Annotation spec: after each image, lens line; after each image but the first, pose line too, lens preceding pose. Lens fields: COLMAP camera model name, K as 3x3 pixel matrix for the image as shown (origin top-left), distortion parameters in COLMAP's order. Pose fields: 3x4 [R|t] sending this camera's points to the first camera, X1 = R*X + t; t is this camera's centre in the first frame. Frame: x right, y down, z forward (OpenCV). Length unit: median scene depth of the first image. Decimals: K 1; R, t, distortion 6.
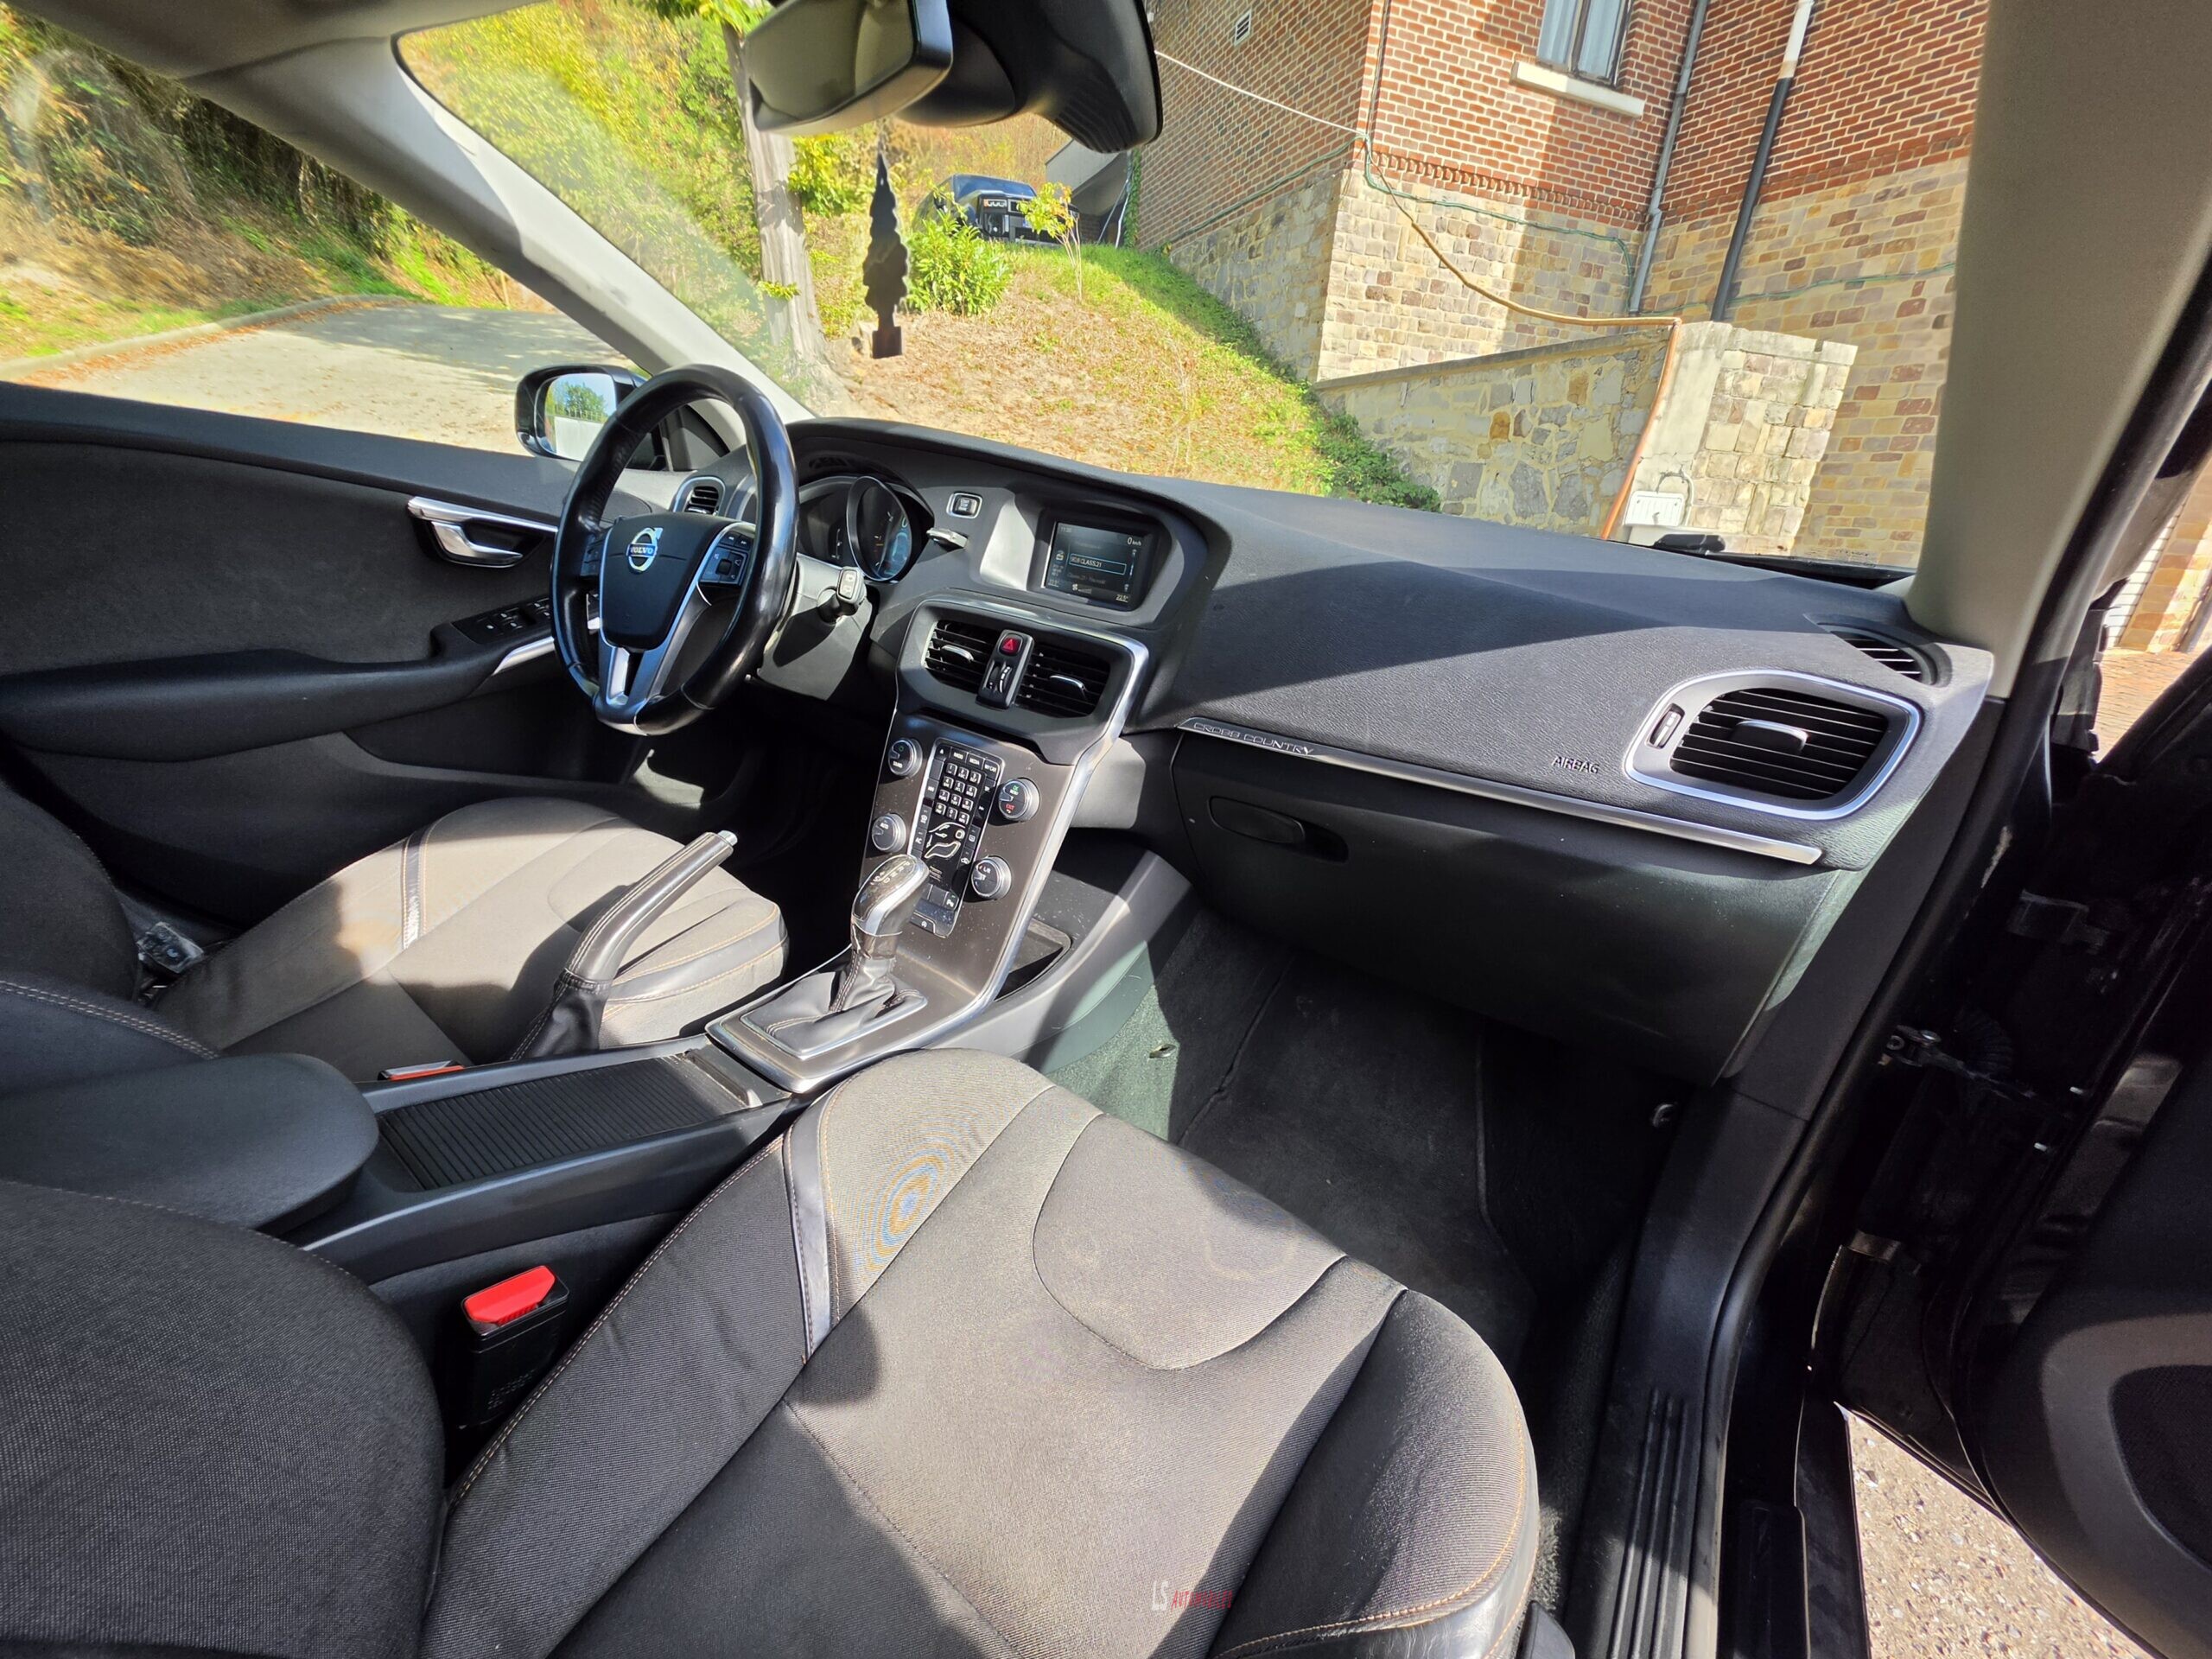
lens RADIAL K [[880.5, 0, 1105.2], [0, 880.5, 839.0], [0, 0, 1]] dist [0.000732, -0.000459]
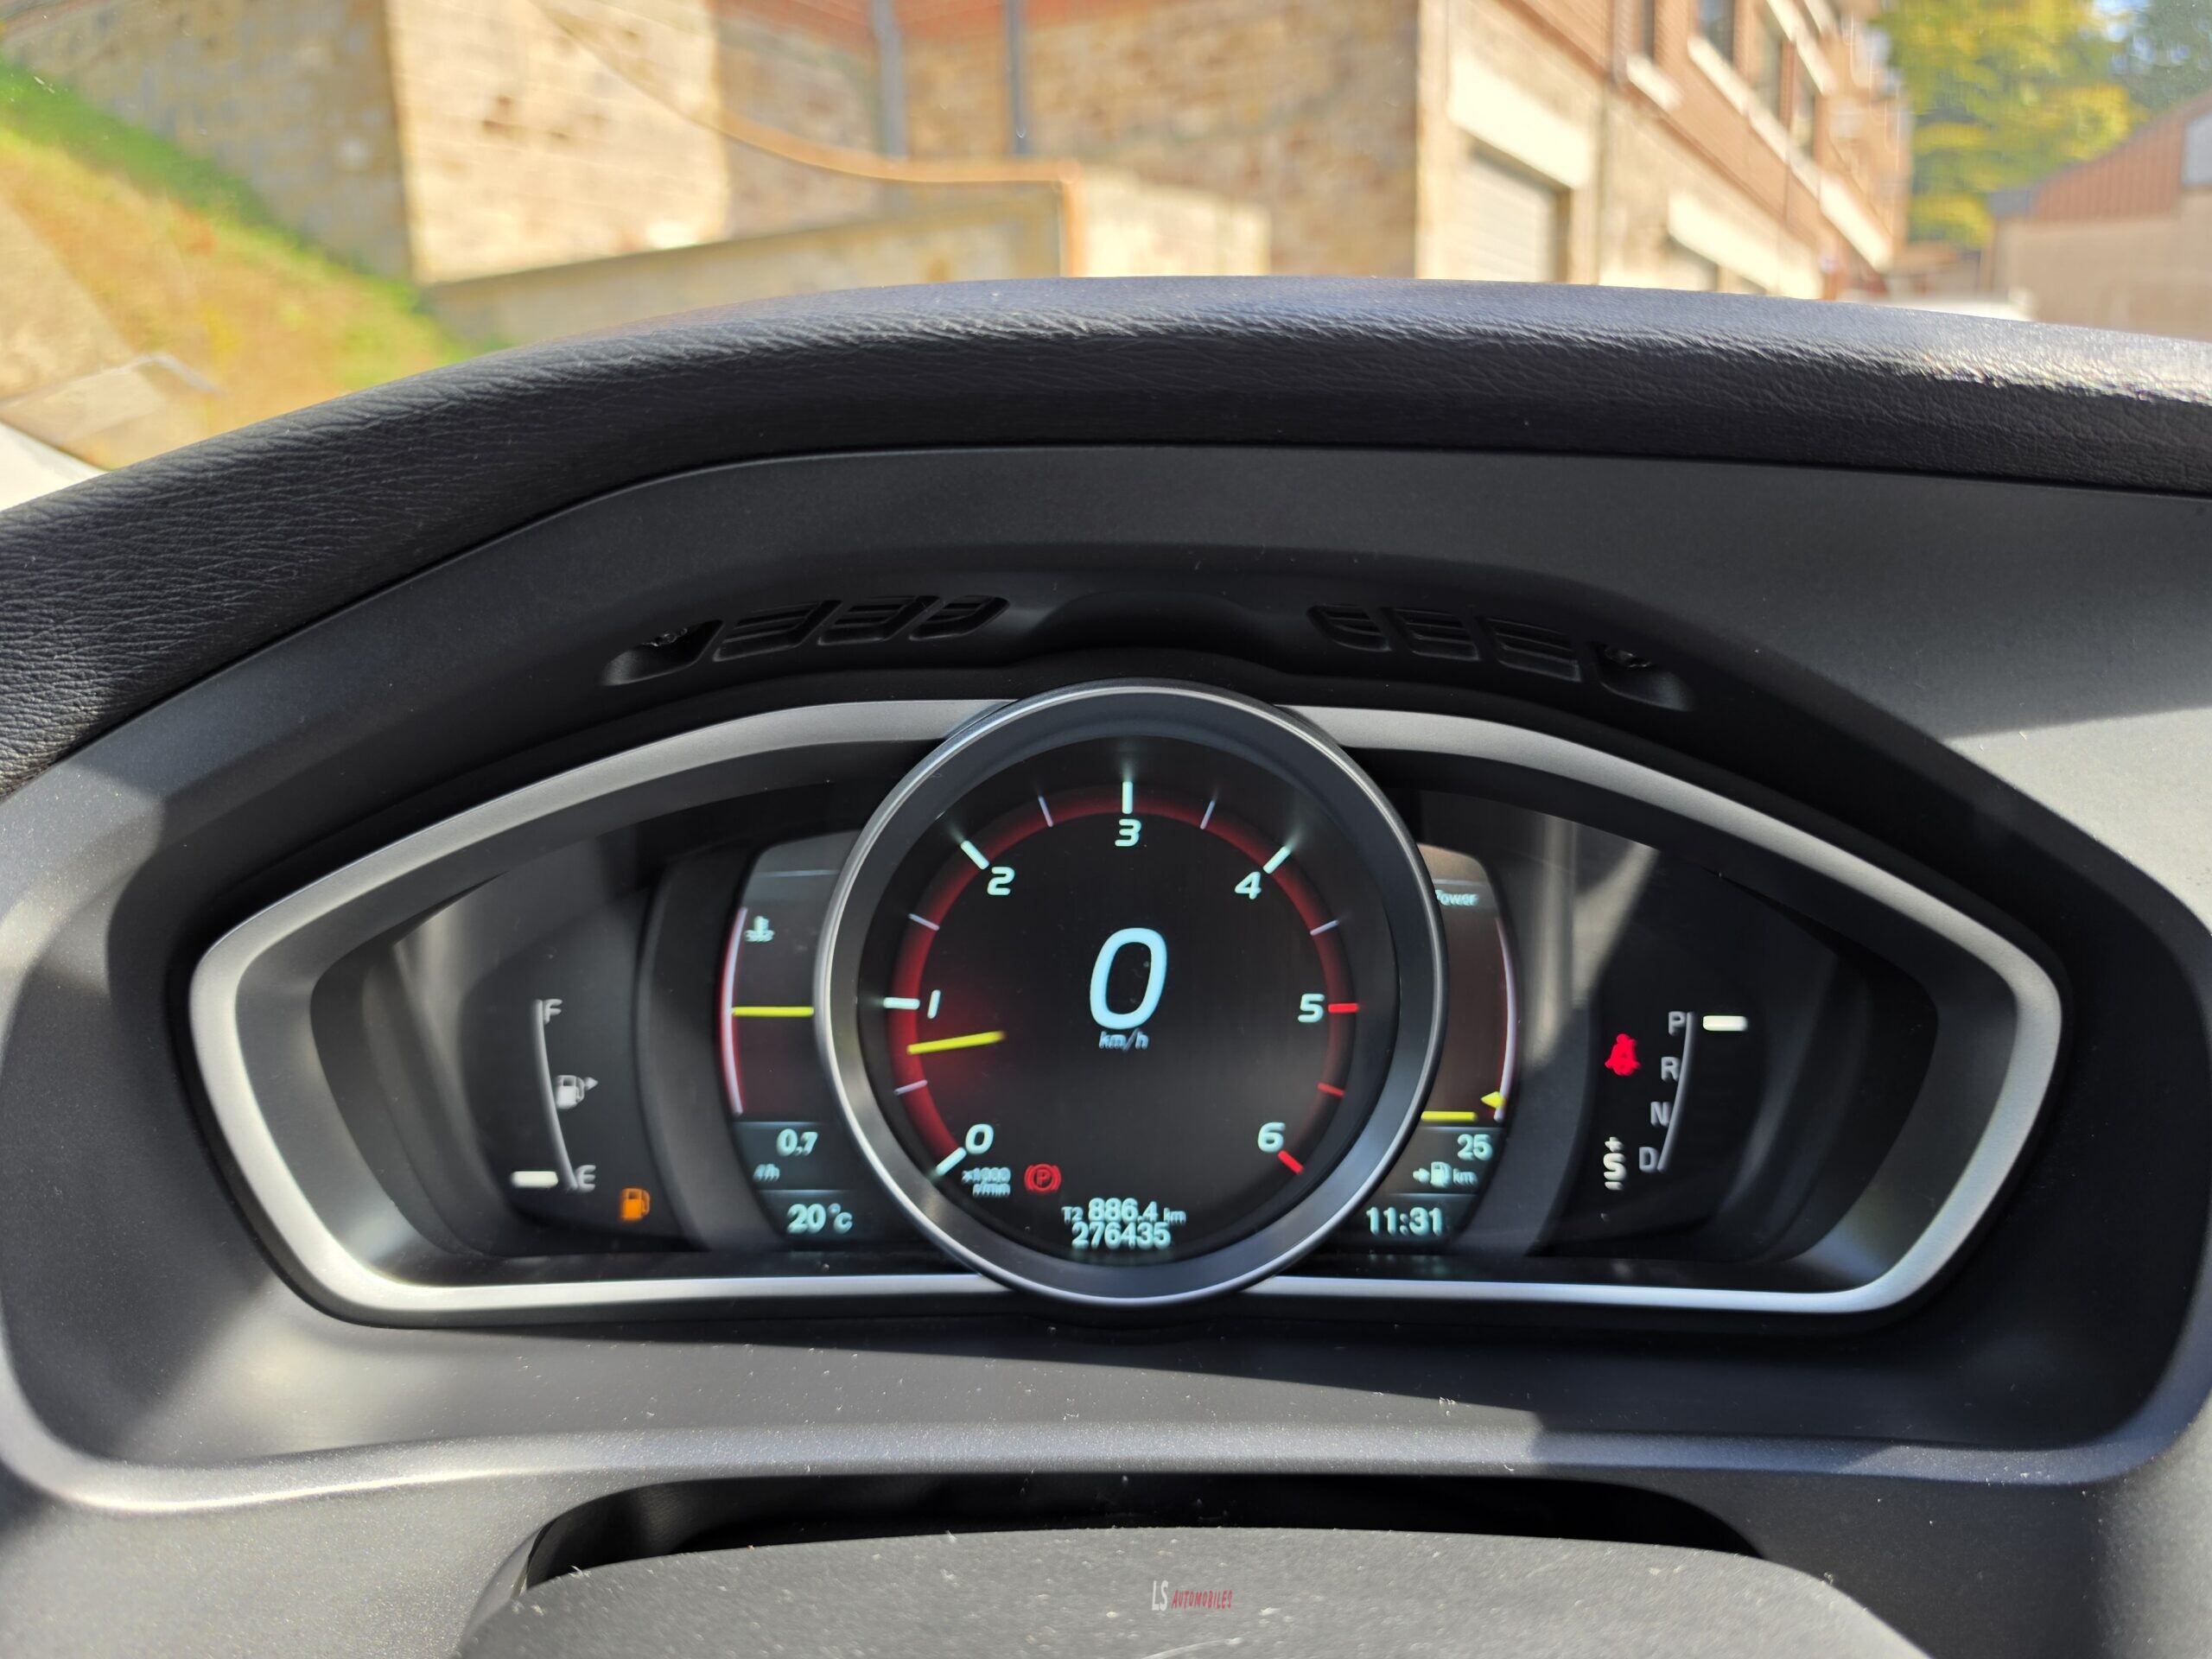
lens RADIAL K [[1573.7, 0, 1092.2], [0, 1573.7, 827.8], [0, 0, 1]] dist [0.008015, -0.007607]
pose [[0.787338, -0.211750, 0.579017, -0.057816], [0.294873, 0.954119, -0.052035, -0.051021], [-0.541432, 0.211706, 0.813653, 0.108610]]
